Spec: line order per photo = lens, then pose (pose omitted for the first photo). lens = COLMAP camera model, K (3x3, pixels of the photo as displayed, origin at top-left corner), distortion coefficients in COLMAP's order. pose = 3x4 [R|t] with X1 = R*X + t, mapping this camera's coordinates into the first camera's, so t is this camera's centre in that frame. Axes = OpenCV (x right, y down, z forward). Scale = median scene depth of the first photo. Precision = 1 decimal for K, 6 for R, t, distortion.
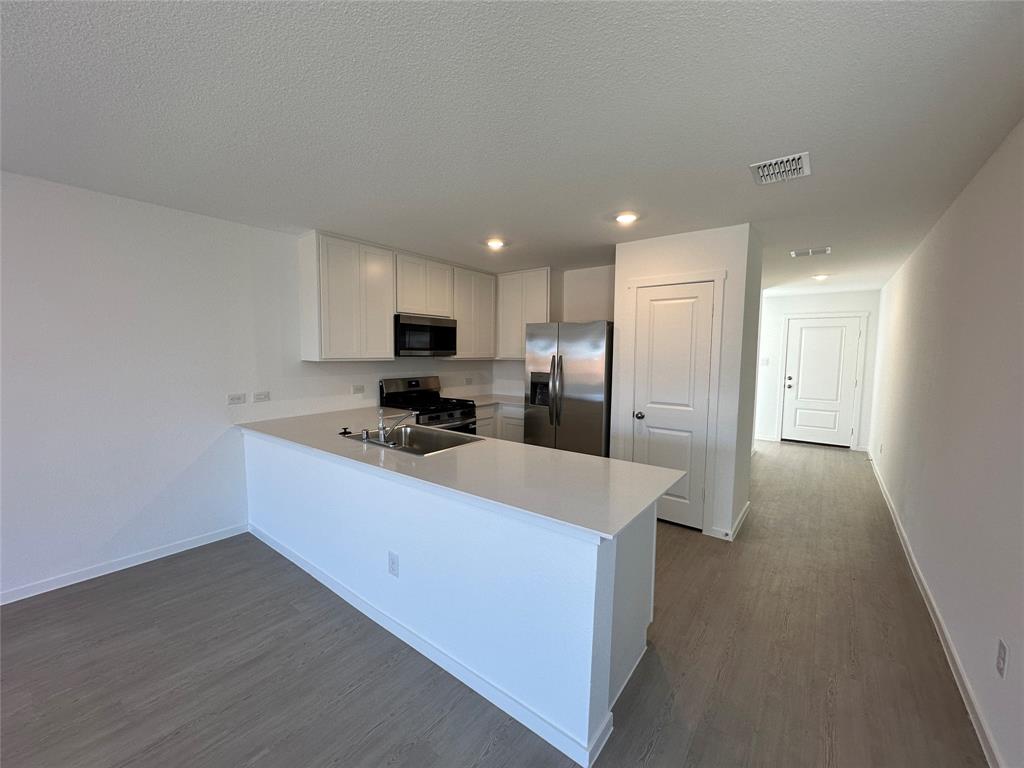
lens RADIAL K [[405.6, 0, 512.0], [0, 405.6, 384.0], [0, 0, 1]] dist [-0.002516, -0.000161]
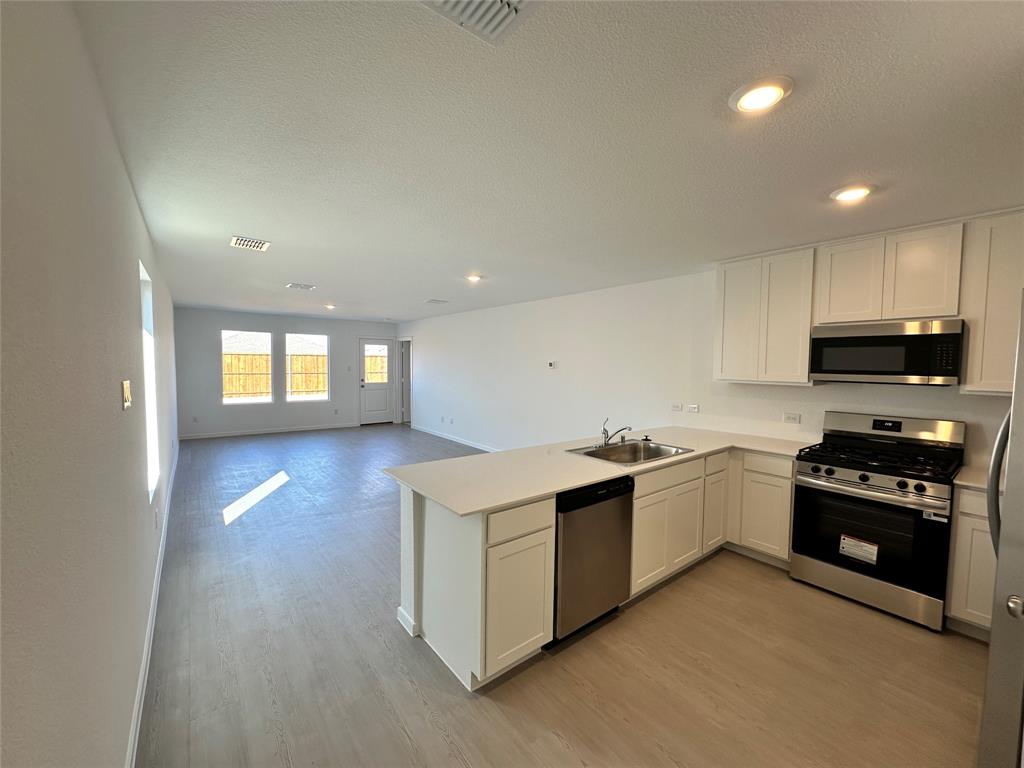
lens RADIAL K [[405.6, 0, 512.0], [0, 405.6, 384.0], [0, 0, 1]] dist [-0.002516, -0.000161]
pose [[-0.241210, 0.037812, -0.969736, 0.592082], [-0.090769, 0.993981, 0.061335, -0.057401], [0.966219, 0.102817, -0.236326, 0.621232]]
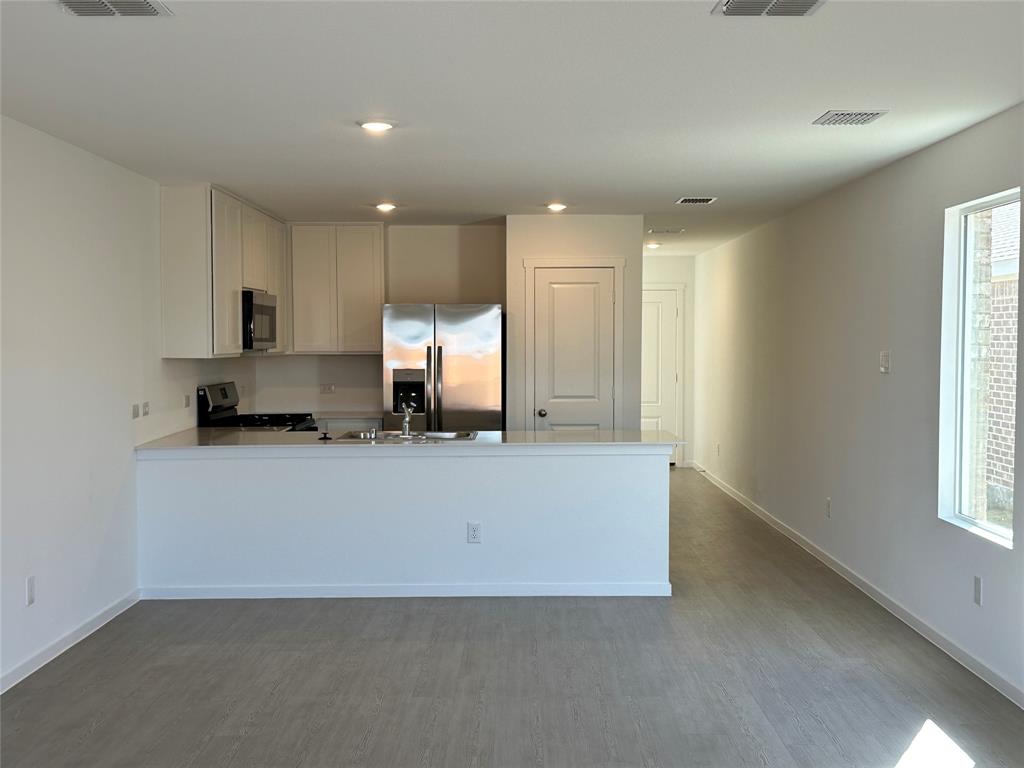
lens RADIAL K [[1173.3, 0, 512.0], [0, 1173.3, 384.0], [0, 0, 1]] dist [0.046014, -0.008134]
pose [[0.795107, -0.034800, 0.605470, -1.129945], [0.057892, 0.998149, -0.018655, 0.052322], [-0.603699, 0.049885, 0.795650, -0.870029]]
